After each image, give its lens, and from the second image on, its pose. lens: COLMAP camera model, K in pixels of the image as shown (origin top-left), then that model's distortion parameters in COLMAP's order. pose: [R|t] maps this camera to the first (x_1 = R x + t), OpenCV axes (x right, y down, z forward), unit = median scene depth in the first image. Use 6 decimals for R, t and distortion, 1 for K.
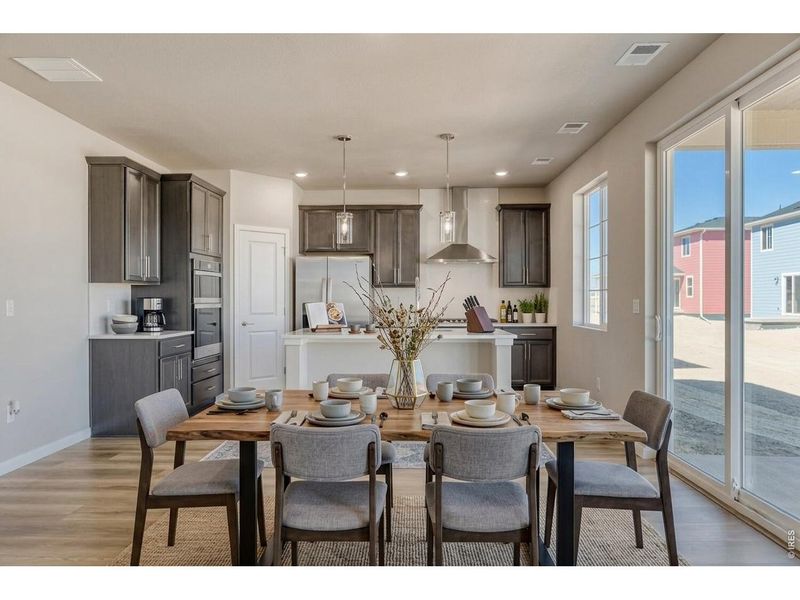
lens RADIAL K [[560.9, 0, 431.9], [0, 560.9, 297.9], [0, 0, 1]] dist [0.022671, 0.000532]
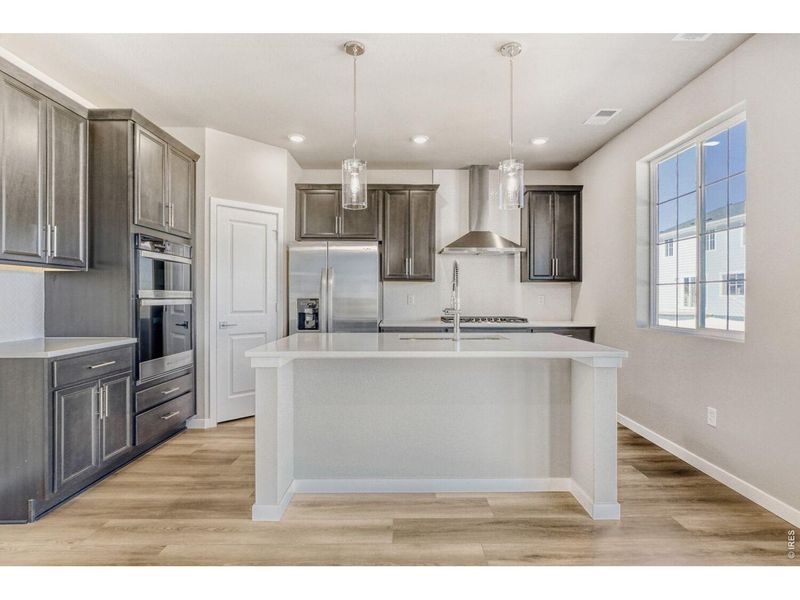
lens RADIAL K [[376.6, 0, 397.5], [0, 376.6, 303.1], [0, 0, 1]] dist [-0.007270, 0.000210]
pose [[0.999978, -0.002486, 0.006182, -0.093821], [0.002392, 0.999881, 0.015254, 0.008007], [-0.006219, -0.015239, 0.999865, 0.466565]]
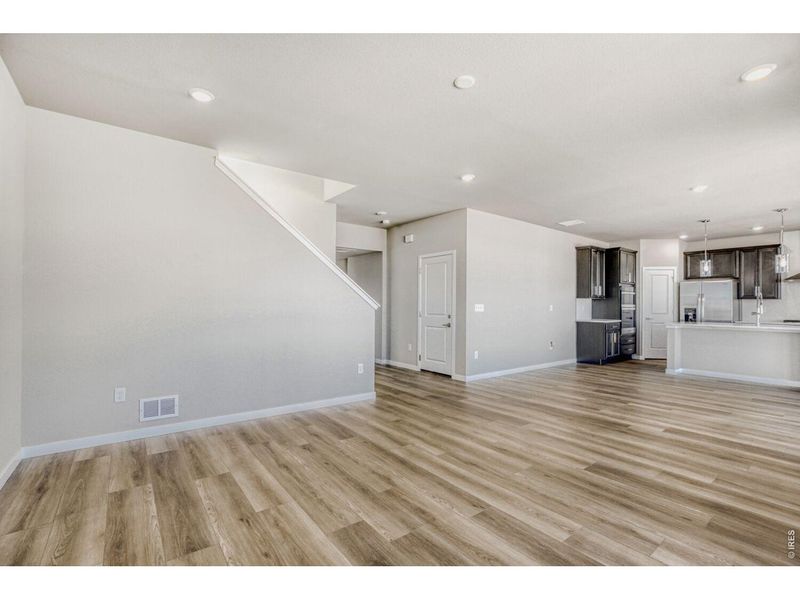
lens RADIAL K [[376.6, 0, 400.8], [0, 376.6, 303.7], [0, 0, 1]] dist [-0.007270, 0.000210]
pose [[0.611873, -0.001164, -0.790956, 0.160949], [-0.004454, 0.999978, -0.004917, 0.005891], [0.790944, 0.006531, 0.611854, -0.444878]]
